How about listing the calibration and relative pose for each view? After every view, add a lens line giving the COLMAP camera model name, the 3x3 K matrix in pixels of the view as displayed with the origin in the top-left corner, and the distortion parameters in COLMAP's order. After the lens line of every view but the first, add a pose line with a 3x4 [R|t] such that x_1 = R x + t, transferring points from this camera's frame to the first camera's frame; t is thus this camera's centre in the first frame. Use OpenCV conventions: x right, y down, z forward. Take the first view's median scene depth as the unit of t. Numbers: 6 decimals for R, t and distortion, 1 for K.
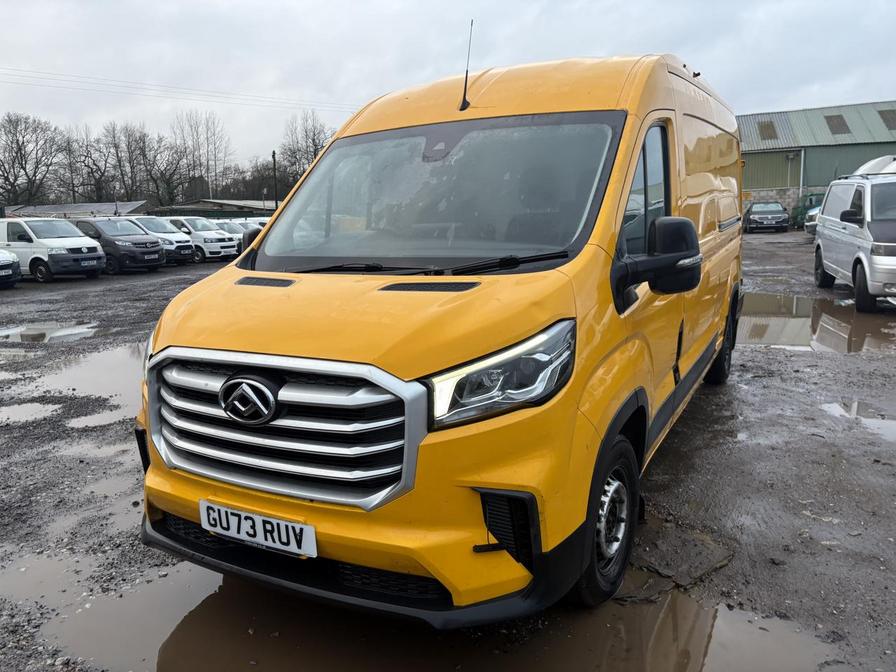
lens RADIAL K [[670.5, 0, 439.8], [0, 670.5, 333.2], [0, 0, 1]] dist [0.039342, -0.040924]
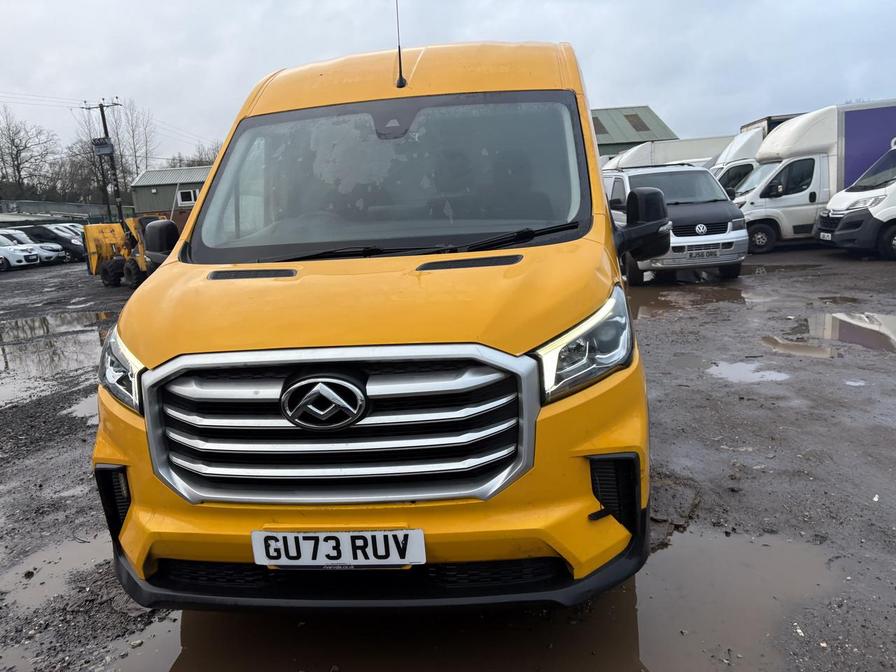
lens RADIAL K [[670.5, 0, 449.6], [0, 670.5, 337.7], [0, 0, 1]] dist [0.039342, -0.040924]
pose [[0.929556, -0.100096, 0.354833, -0.423105], [0.099606, 0.994832, 0.019698, 0.015999], [-0.354971, 0.017033, 0.934722, 0.132416]]
